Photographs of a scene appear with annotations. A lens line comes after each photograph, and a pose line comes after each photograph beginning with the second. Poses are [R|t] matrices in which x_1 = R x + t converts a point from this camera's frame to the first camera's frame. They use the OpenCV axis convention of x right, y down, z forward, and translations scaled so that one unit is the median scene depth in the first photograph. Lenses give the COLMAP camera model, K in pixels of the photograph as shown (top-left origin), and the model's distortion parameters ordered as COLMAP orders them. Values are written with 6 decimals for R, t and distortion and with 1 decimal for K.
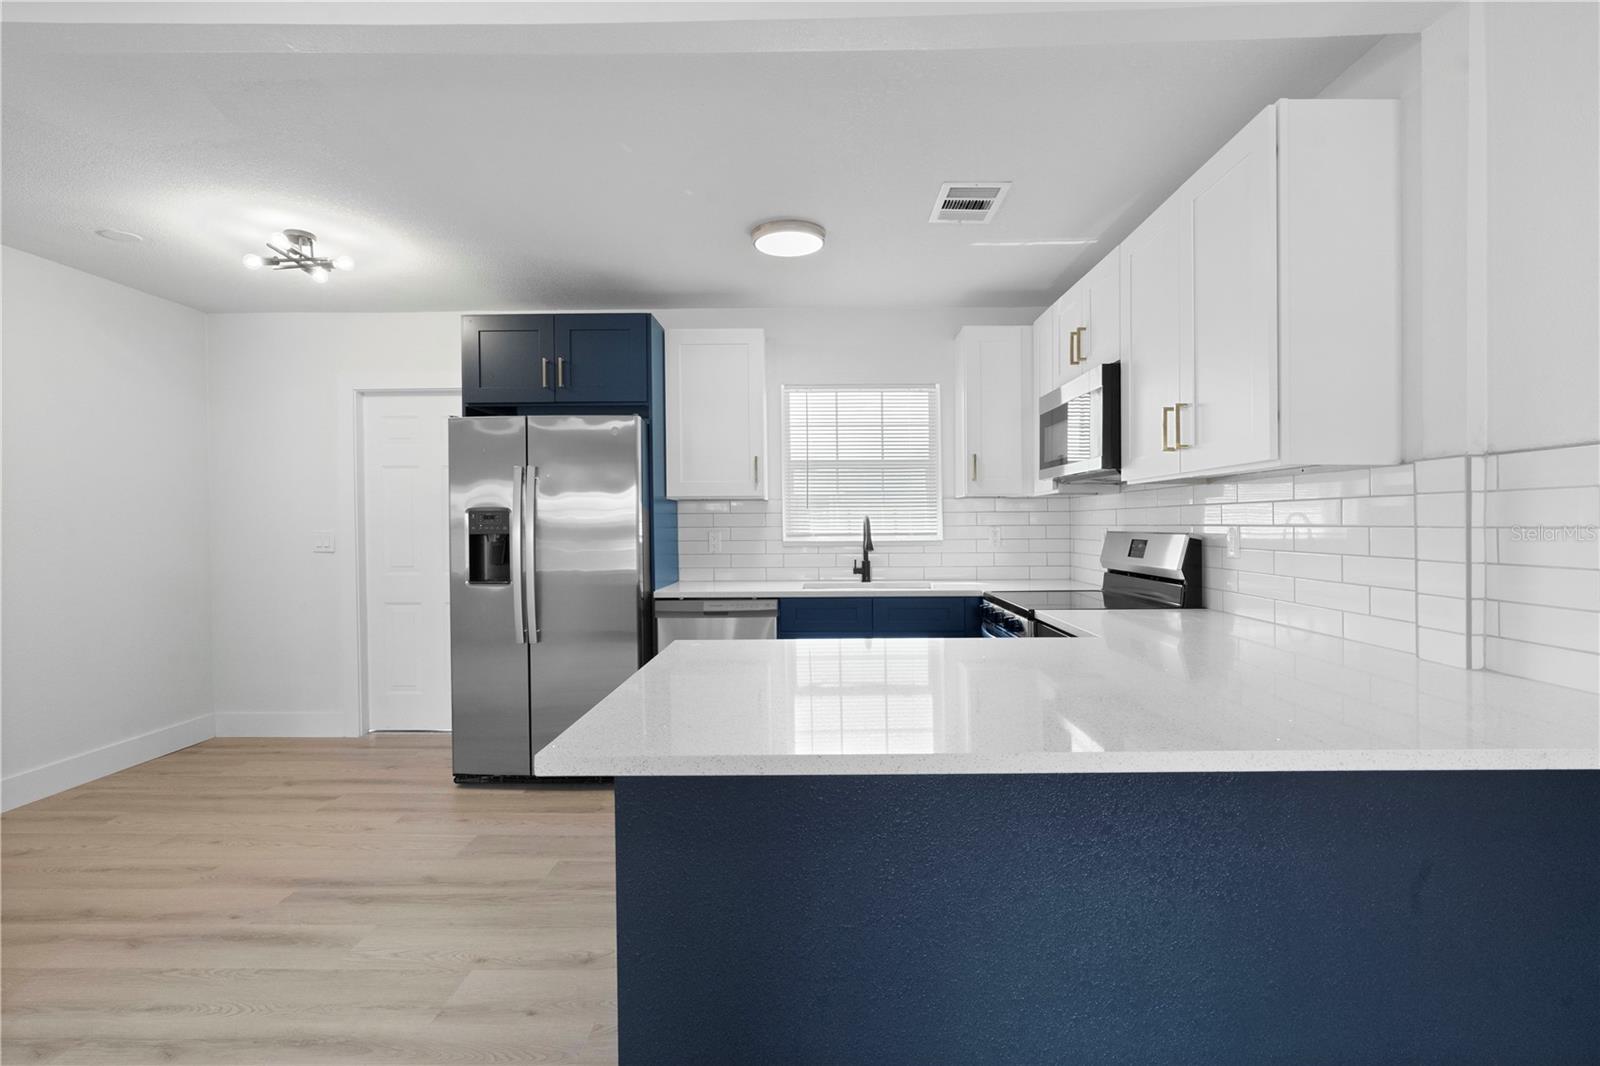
lens RADIAL K [[734.4, 0, 813.9], [0, 734.4, 527.9], [0, 0, 1]] dist [-0.011896, 0.004481]
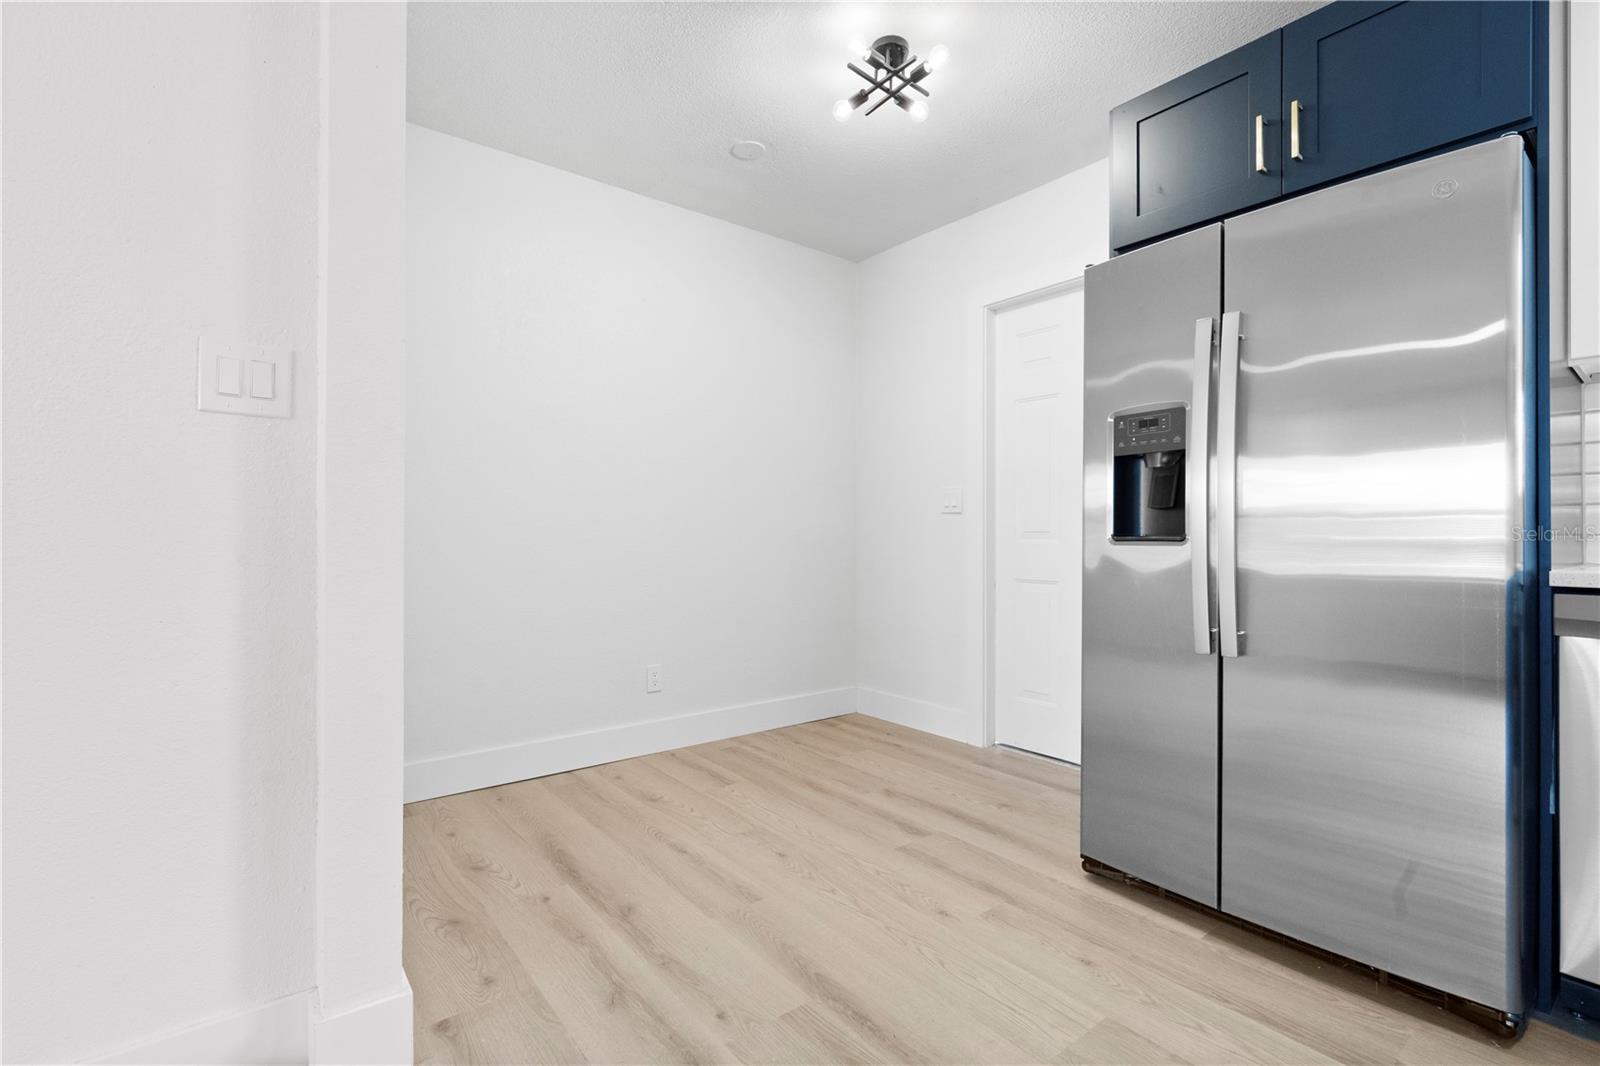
lens RADIAL K [[734.4, 0, 802.5], [0, 734.4, 539.1], [0, 0, 1]] dist [-0.011896, 0.004481]
pose [[0.636327, 0.013476, -0.771302, -0.168297], [-0.014859, 0.999876, 0.005211, 0.072372], [0.771276, 0.008144, 0.636448, 0.415194]]
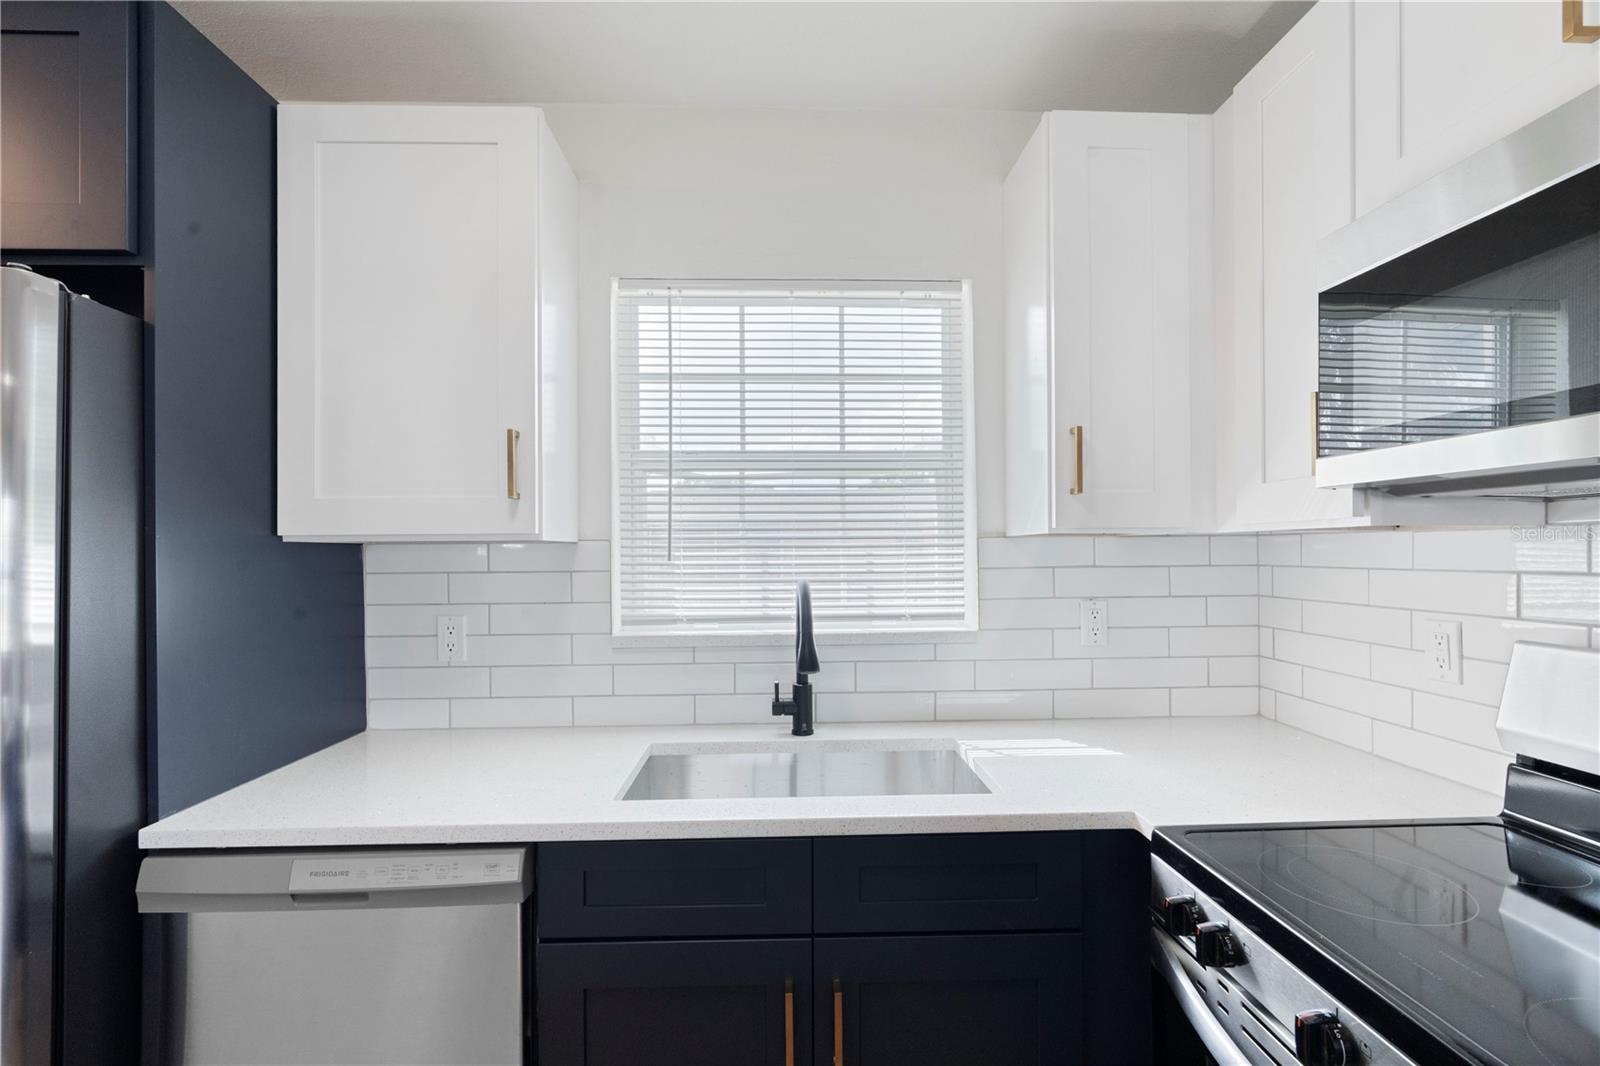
lens RADIAL K [[734.4, 0, 810.4], [0, 734.4, 543.4], [0, 0, 1]] dist [-0.011896, 0.004481]
pose [[0.998876, 0.000266, 0.047403, 0.062360], [0.000531, 0.999859, -0.016813, -0.033552], [-0.047401, 0.016820, 0.998734, 0.652561]]
